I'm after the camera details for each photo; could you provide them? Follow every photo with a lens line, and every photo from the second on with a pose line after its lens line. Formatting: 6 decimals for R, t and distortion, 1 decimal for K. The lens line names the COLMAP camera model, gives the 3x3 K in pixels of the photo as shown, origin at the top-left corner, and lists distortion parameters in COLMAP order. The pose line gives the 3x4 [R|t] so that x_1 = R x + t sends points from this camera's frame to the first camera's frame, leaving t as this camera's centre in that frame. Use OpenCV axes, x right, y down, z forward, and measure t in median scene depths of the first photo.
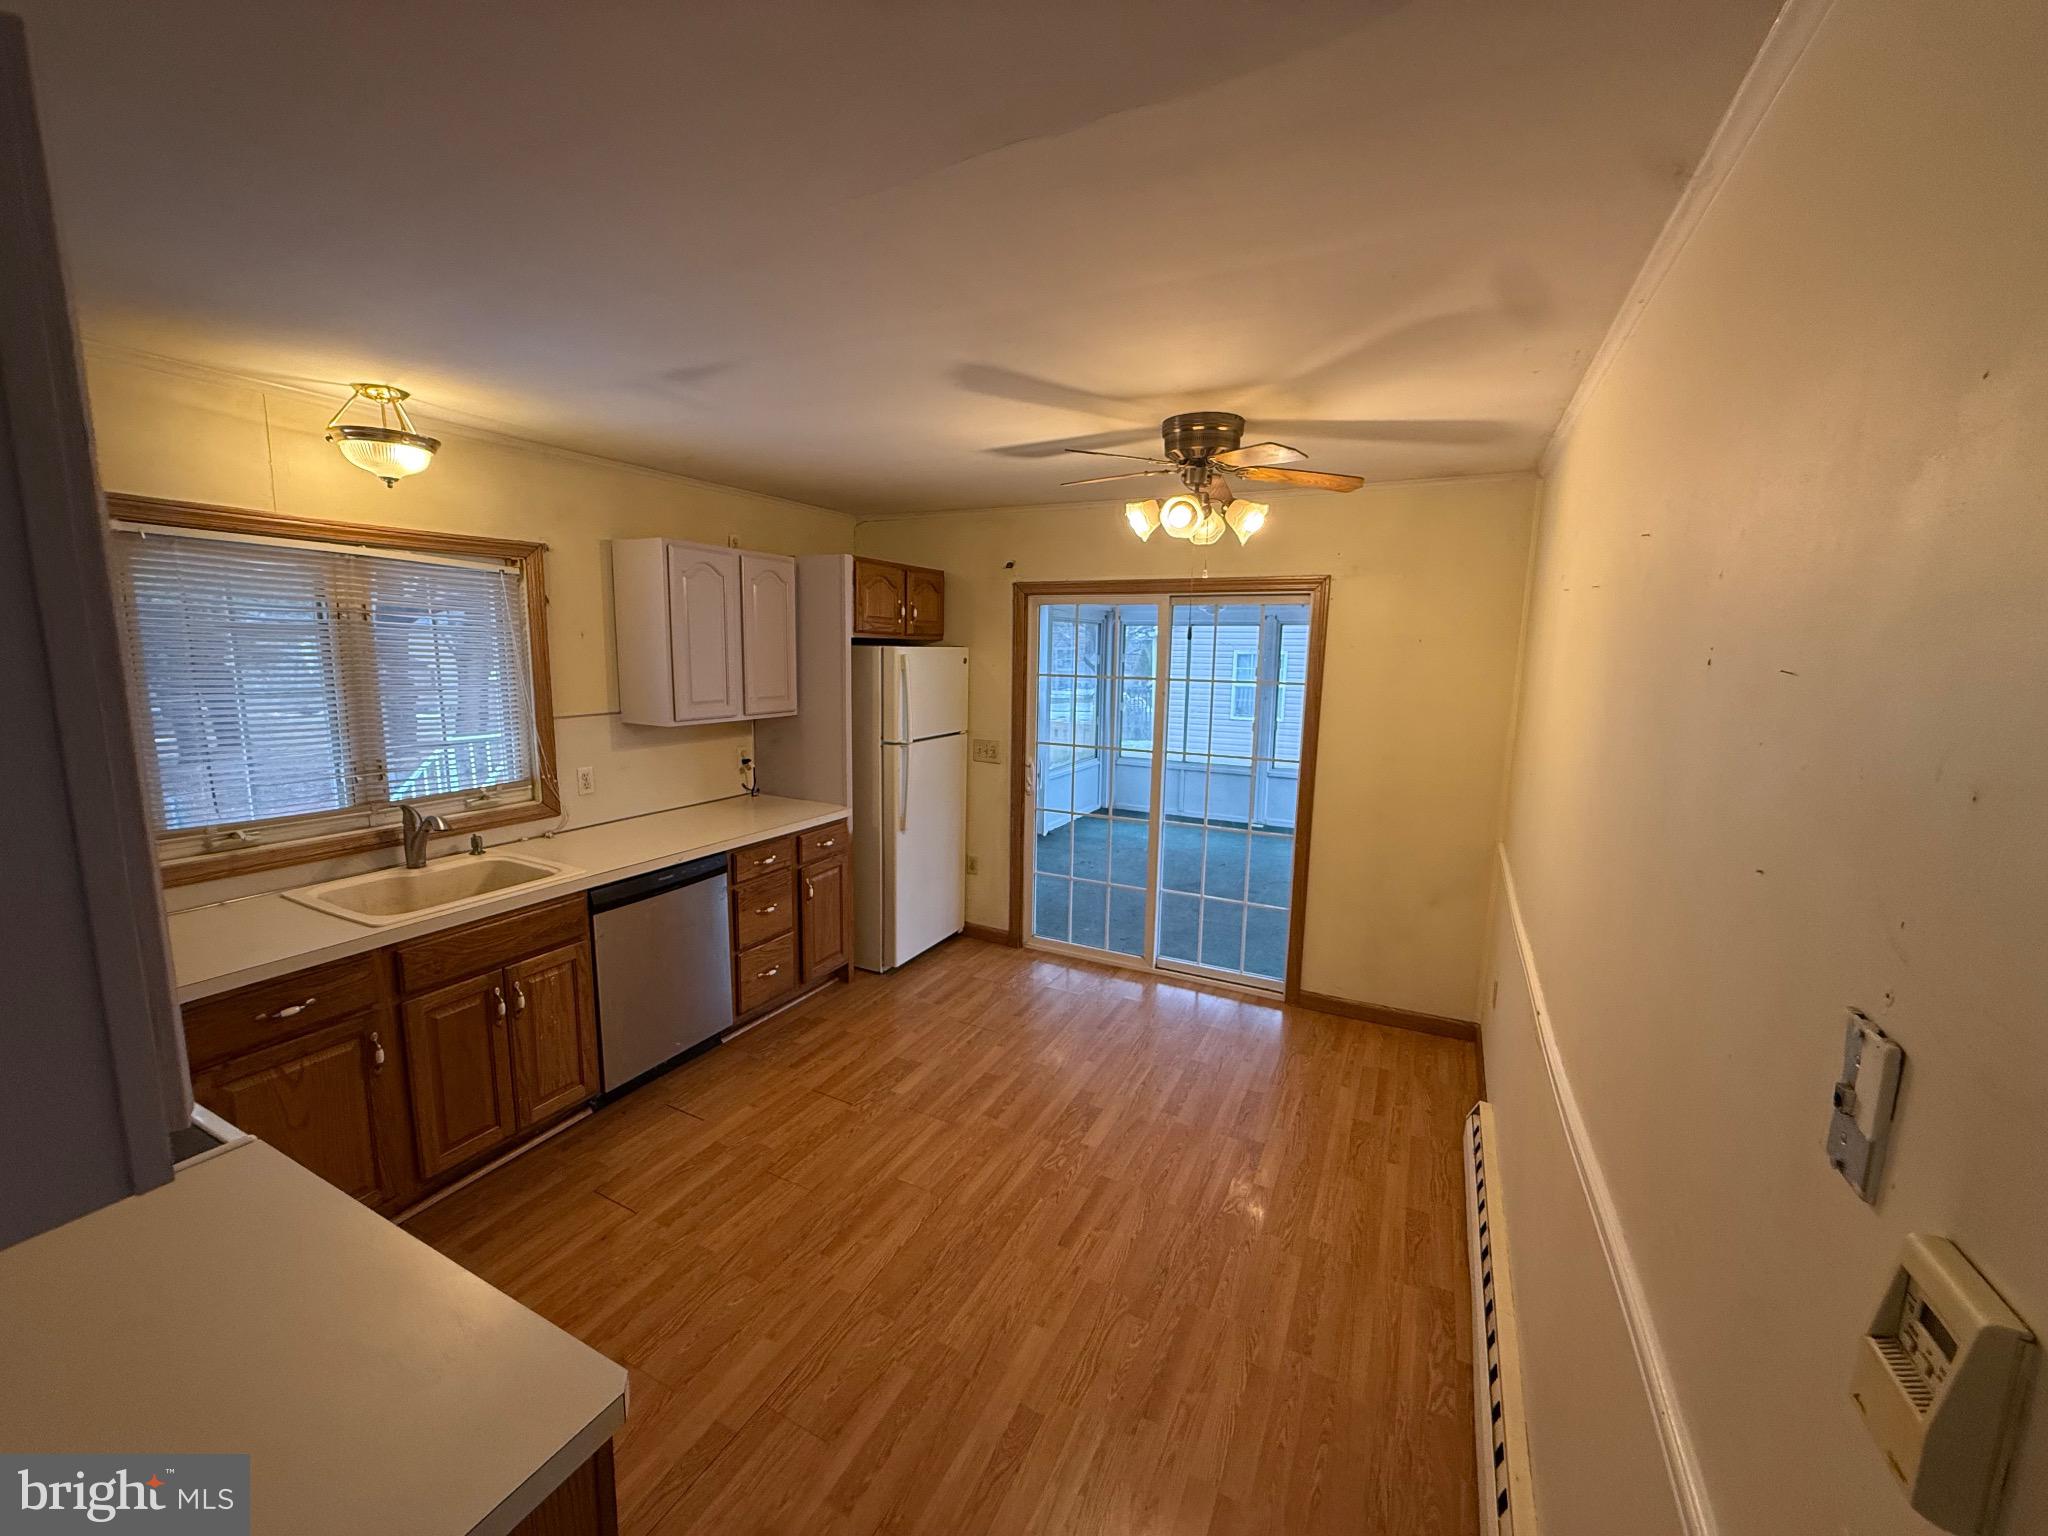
lens RADIAL K [[812.3, 0, 1016.9], [0, 812.3, 766.2], [0, 0, 1]] dist [0.001655, -0.001031]
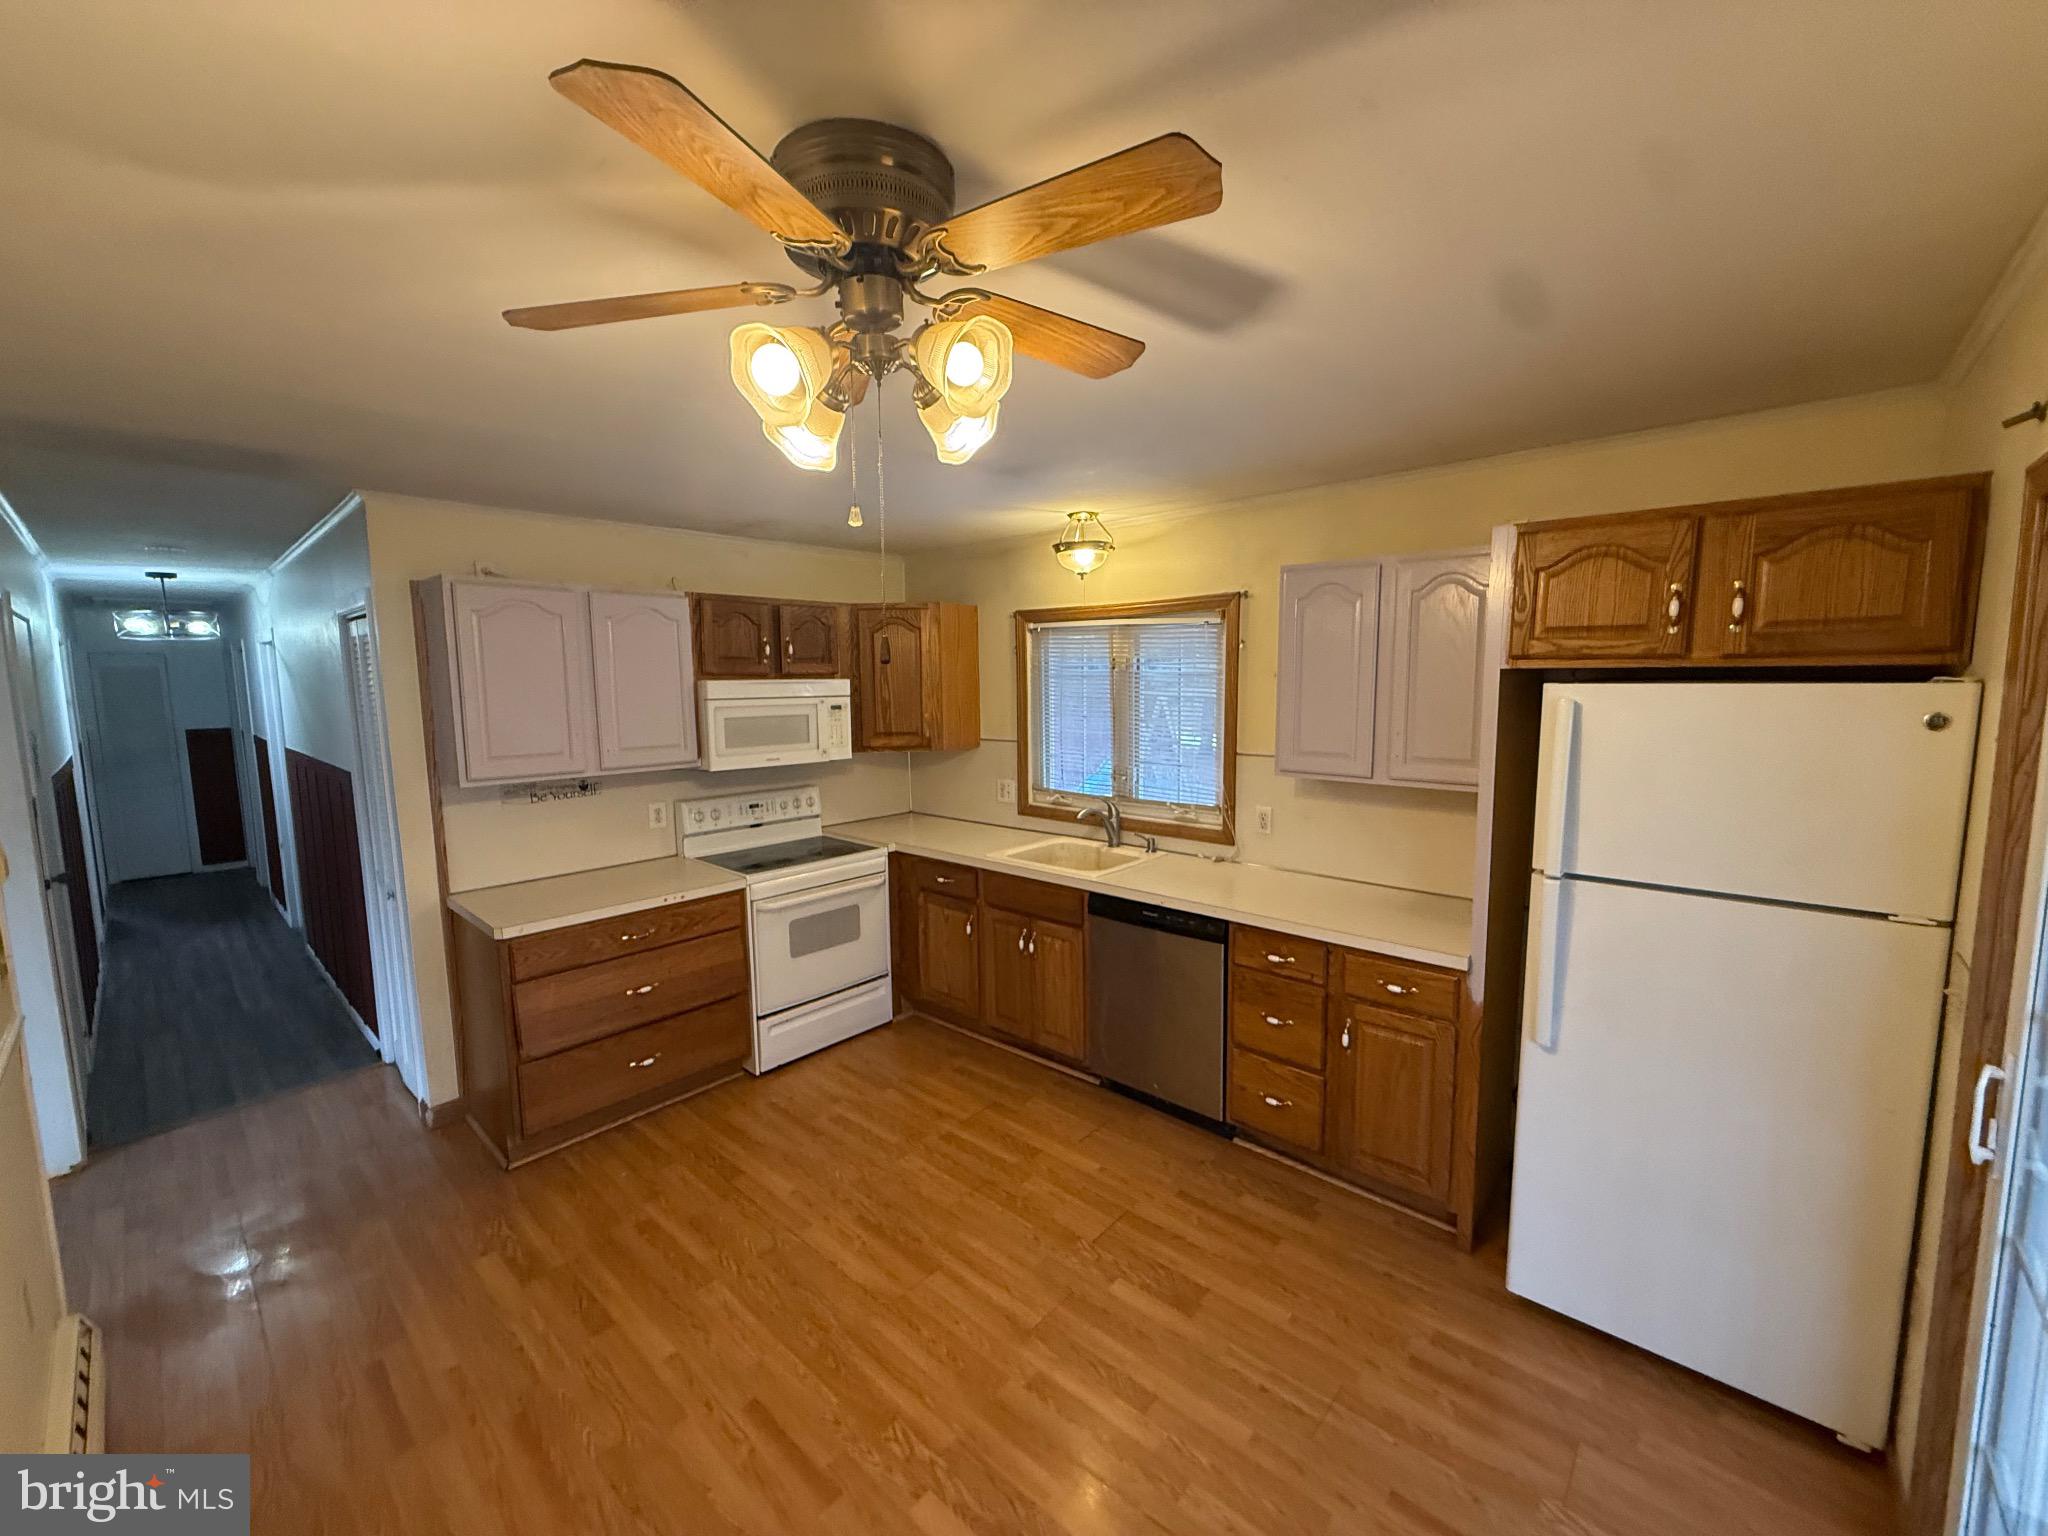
lens RADIAL K [[812.3, 0, 1020.1], [0, 812.3, 771.4], [0, 0, 1]] dist [0.001655, -0.001031]
pose [[-0.260307, 0.093643, -0.960974, 0.598045], [-0.141893, 0.980769, 0.134007, -0.157993], [0.955043, 0.171239, -0.242014, 1.123010]]
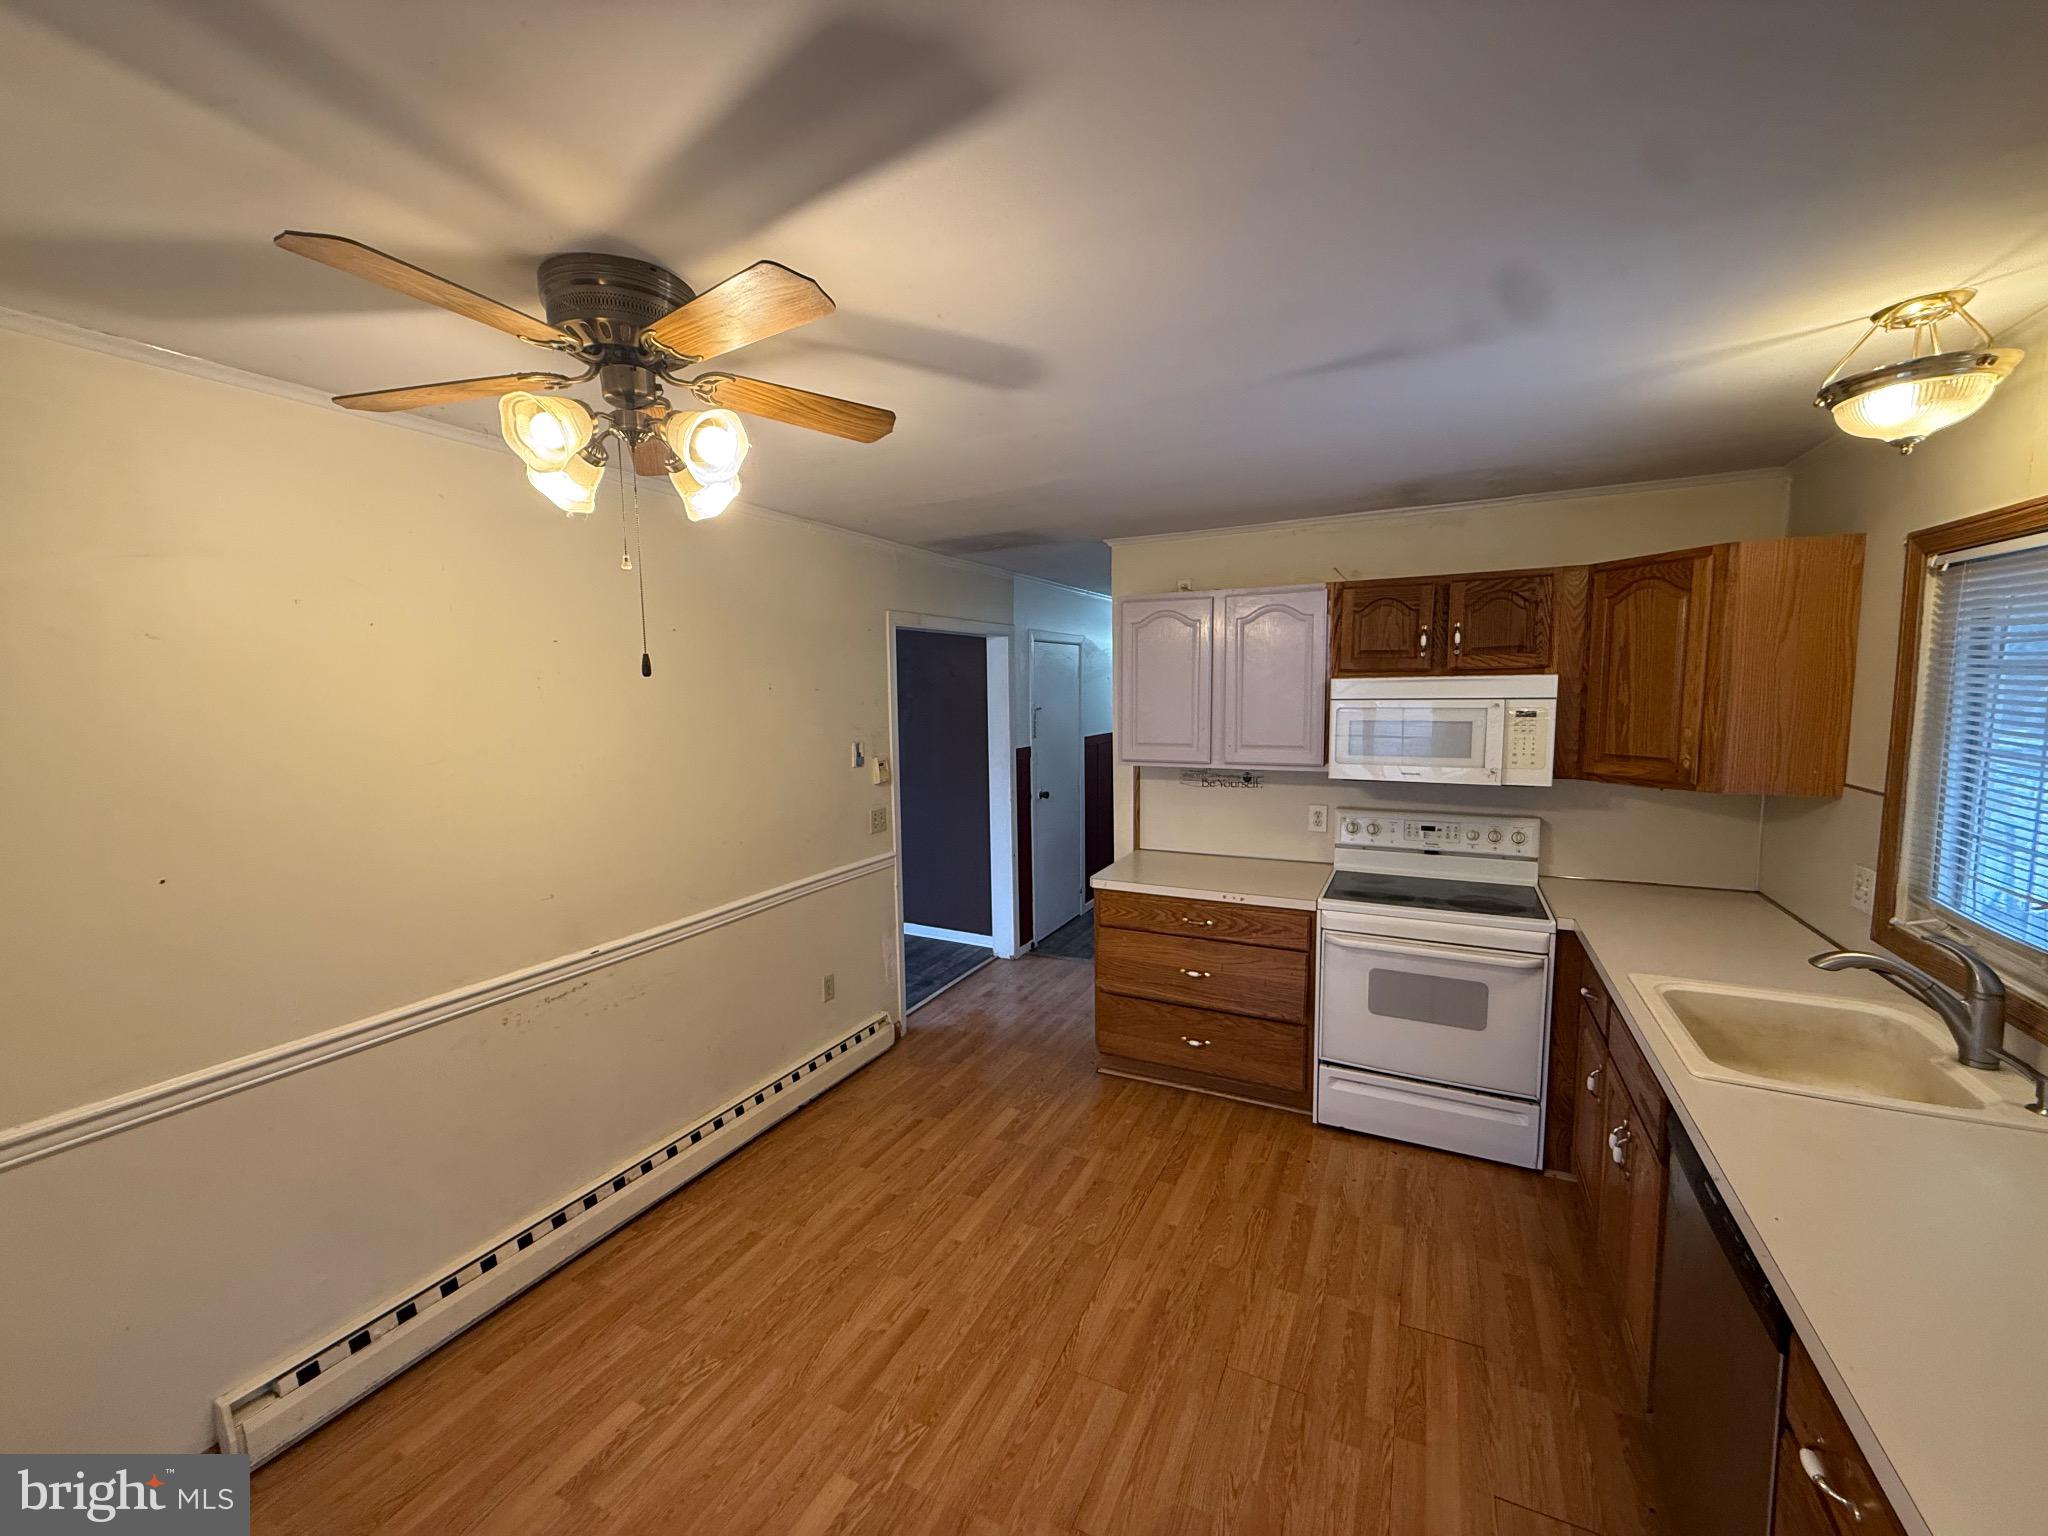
lens RADIAL K [[812.3, 0, 1016.3], [0, 812.3, 770.0], [0, 0, 1]] dist [0.001655, -0.001031]
pose [[-0.999989, -0.003337, -0.003369, -0.037804], [-0.004082, 0.967395, 0.253240, -0.221020], [0.002414, 0.253251, -0.967398, 1.464925]]
